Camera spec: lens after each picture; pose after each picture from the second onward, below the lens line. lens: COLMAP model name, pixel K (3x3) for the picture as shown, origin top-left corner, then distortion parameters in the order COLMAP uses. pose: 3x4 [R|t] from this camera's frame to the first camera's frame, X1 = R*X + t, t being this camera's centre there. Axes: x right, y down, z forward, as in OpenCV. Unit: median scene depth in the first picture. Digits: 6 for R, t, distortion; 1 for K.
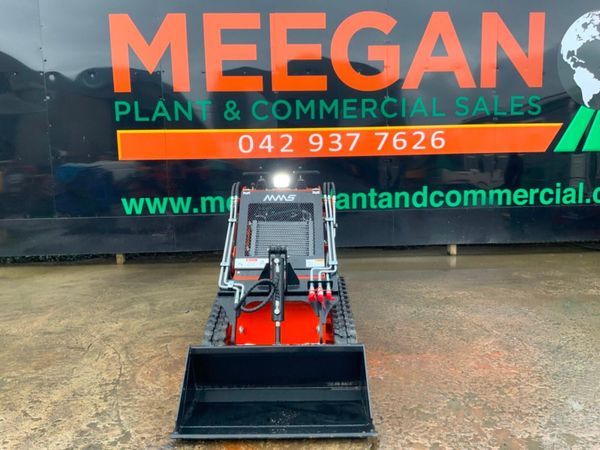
lens RADIAL K [[494.3, 0, 300.1], [0, 494.3, 227.8], [0, 0, 1]] dist [0.079923, -0.154226]
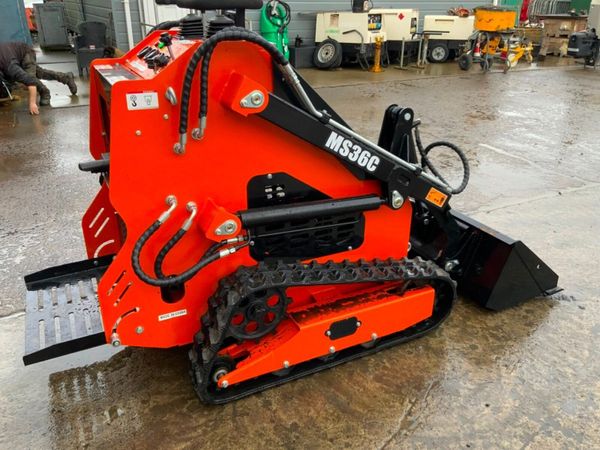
lens RADIAL K [[494.3, 0, 300.1], [0, 494.3, 227.8], [0, 0, 1]] dist [0.079923, -0.154226]
pose [[-0.439354, -0.367636, 0.819641, -0.274937], [0.114354, 0.882110, 0.456952, -0.067928], [-0.891006, 0.294493, -0.345518, 0.613263]]
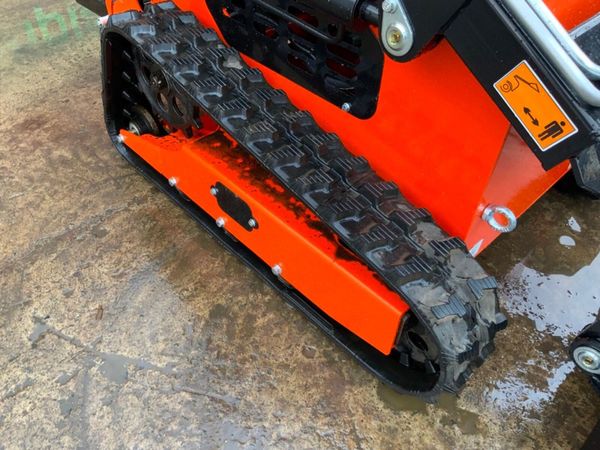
lens RADIAL K [[494.3, 0, 300.1], [0, 494.3, 227.8], [0, 0, 1]] dist [0.079923, -0.154226]
pose [[0.723536, -0.466716, 0.508598, -0.151143], [0.053731, 0.772635, 0.632572, 0.015468], [-0.688192, -0.430362, 0.584107, 0.411554]]
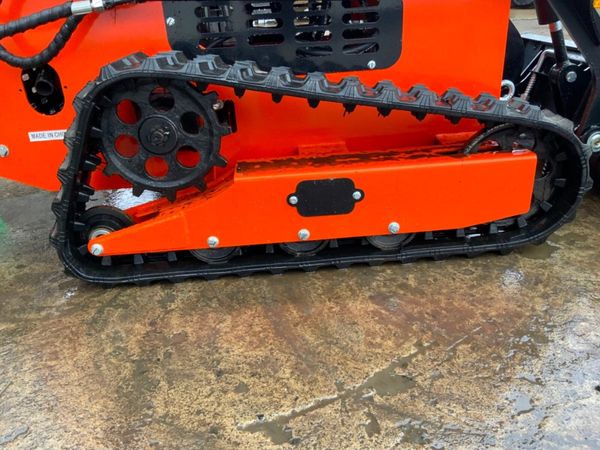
lens RADIAL K [[480.5, 0, 299.2], [0, 480.5, 239.3], [0, 0, 1]] dist [0.080639, -0.143937]
pose [[-0.062150, -0.438410, 0.896624, -0.217240], [0.185289, 0.877675, 0.441989, 0.051611], [-0.980717, 0.193604, 0.026685, 0.522261]]
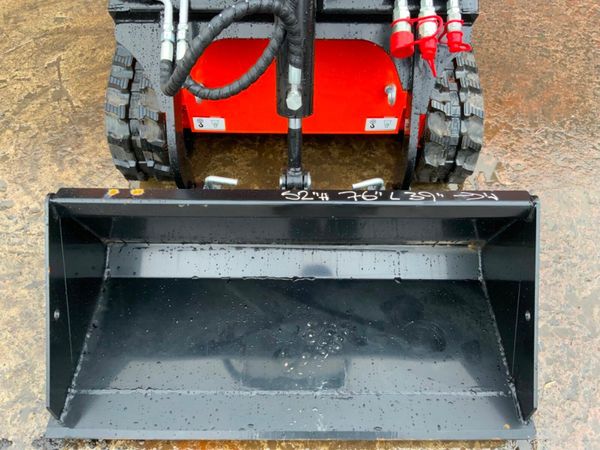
lens RADIAL K [[494.3, 0, 300.1], [0, 494.3, 227.8], [0, 0, 1]] dist [0.079923, -0.154226]
pose [[0.999749, 0.013548, 0.017821, -0.019109], [-0.022187, 0.705493, 0.708369, -0.001152], [-0.002976, -0.708587, 0.705617, 0.287739]]
